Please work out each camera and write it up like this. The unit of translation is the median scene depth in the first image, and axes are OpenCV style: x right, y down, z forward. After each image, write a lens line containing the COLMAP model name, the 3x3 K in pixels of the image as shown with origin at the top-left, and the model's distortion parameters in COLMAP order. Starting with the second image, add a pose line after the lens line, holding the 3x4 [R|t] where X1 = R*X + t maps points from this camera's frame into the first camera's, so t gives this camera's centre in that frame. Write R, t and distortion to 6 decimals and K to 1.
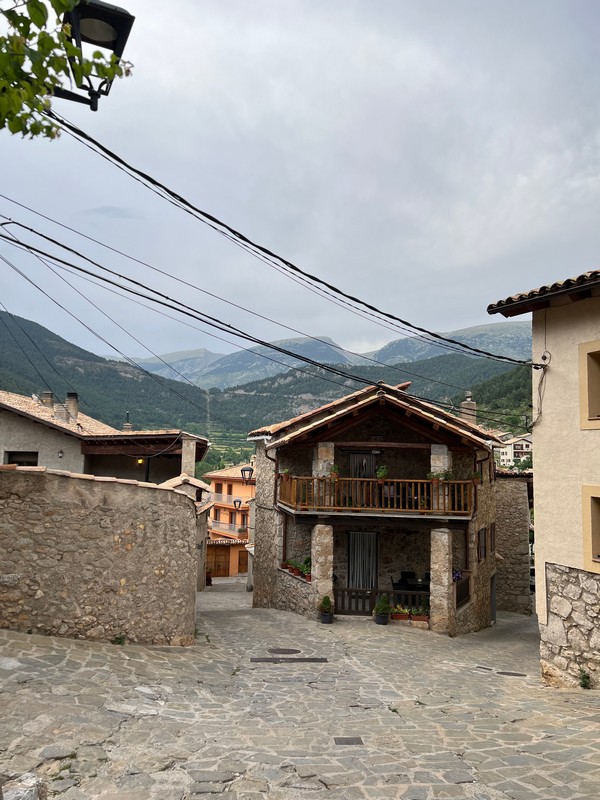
lens RADIAL K [[612.0, 0, 297.2], [0, 612.0, 400.5], [0, 0, 1]] dist [0.104479, -0.172533]
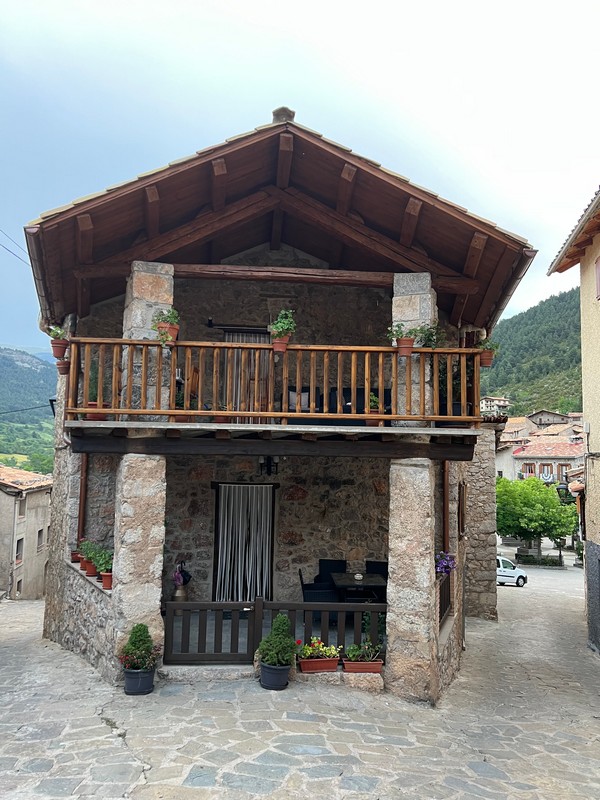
lens RADIAL K [[612.0, 0, 297.2], [0, 612.0, 400.5], [0, 0, 1]] dist [0.104479, -0.172533]
pose [[0.989827, 0.011808, 0.141788, 0.087996], [-0.012816, 0.999899, 0.006200, 0.163248], [-0.141701, -0.007954, 0.989878, 0.574432]]
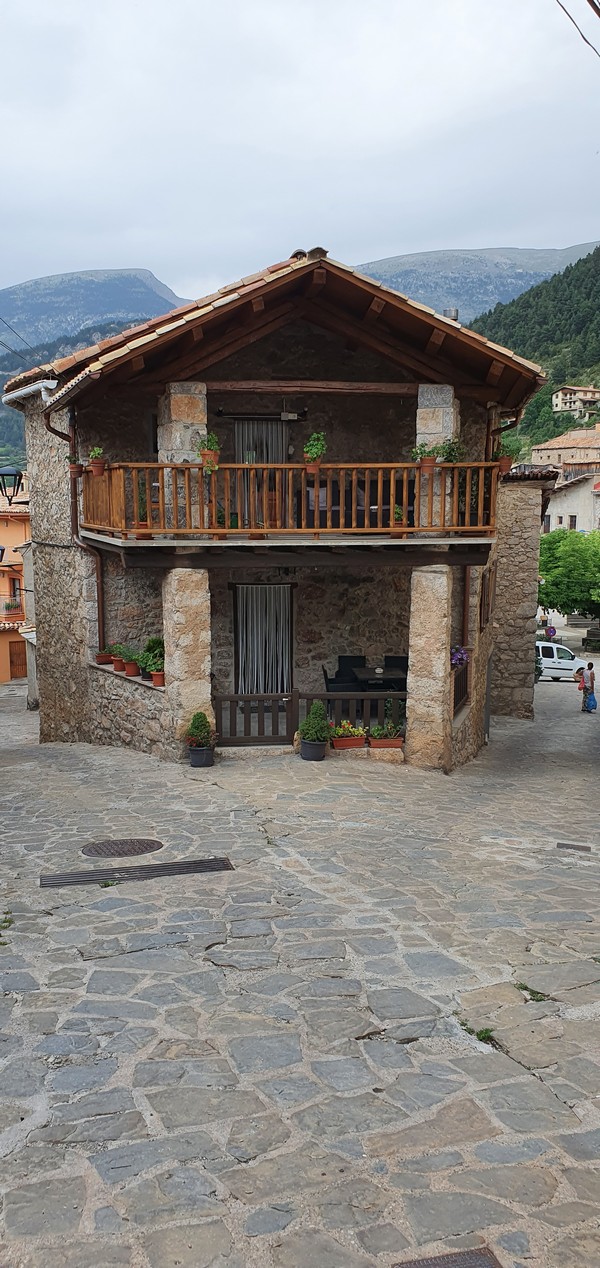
lens RADIAL K [[997.8, 0, 289.8], [0, 997.8, 637.9], [0, 0, 1]] dist [0.311867, -1.019600]
pose [[0.983490, -0.047250, 0.174687, -0.016419], [0.004127, 0.970917, 0.239383, 0.073683], [-0.180917, -0.234709, 0.955081, 0.256098]]
